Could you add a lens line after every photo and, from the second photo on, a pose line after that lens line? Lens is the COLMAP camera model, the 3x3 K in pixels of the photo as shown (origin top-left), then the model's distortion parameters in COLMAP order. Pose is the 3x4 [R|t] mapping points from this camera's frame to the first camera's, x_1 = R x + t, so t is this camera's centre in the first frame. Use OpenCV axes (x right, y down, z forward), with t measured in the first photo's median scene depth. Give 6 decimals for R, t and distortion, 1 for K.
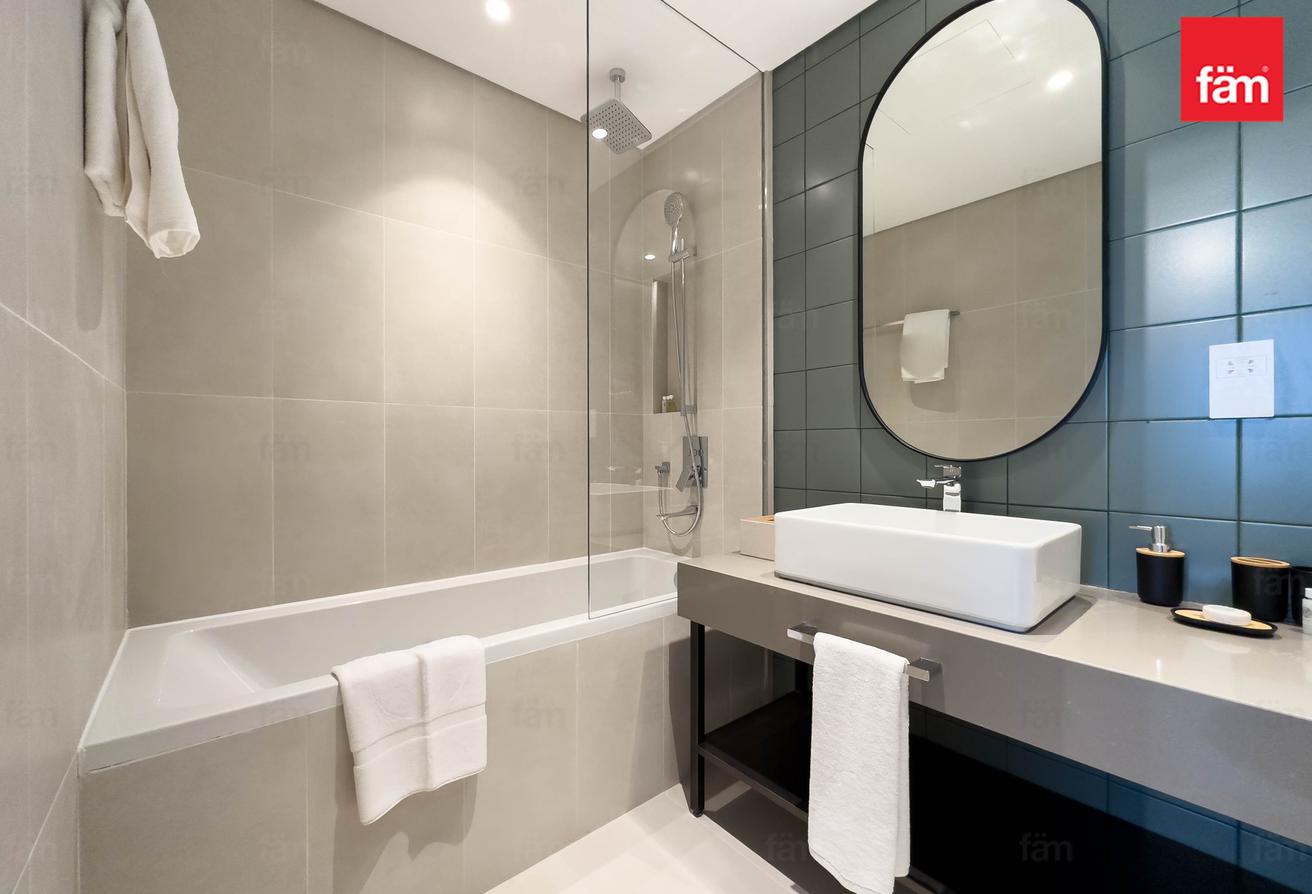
lens RADIAL K [[533.2, 0, 659.8], [0, 533.2, 448.0], [0, 0, 1]] dist [-0.001935, 0.000022]
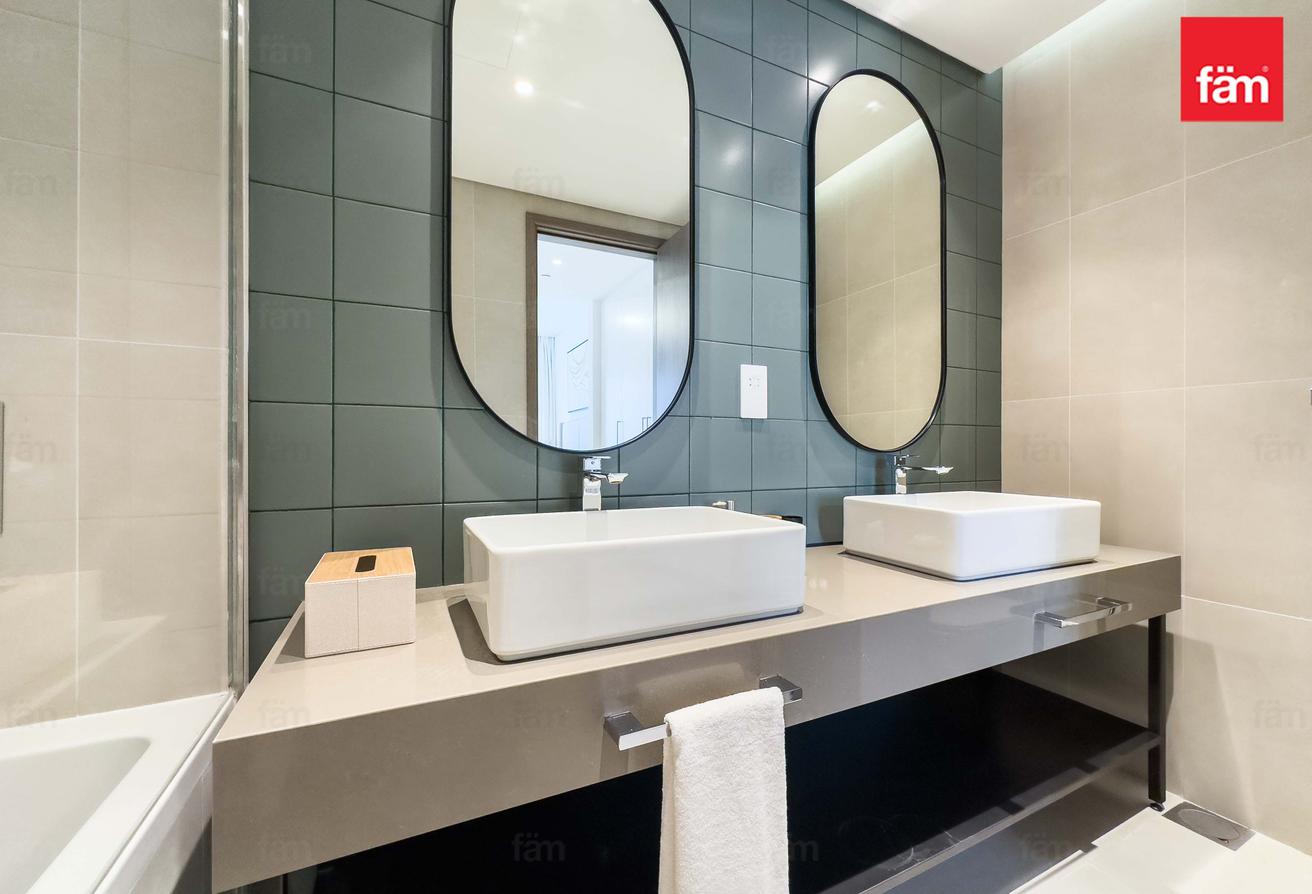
lens RADIAL K [[533.2, 0, 659.8], [0, 533.2, 448.0], [0, 0, 1]] dist [-0.001935, 0.000022]
pose [[0.240300, 0.002460, 0.970696, -0.297983], [-0.001061, 0.999997, -0.002272, 0.021884], [-0.970698, -0.000484, 0.240301, 0.763419]]
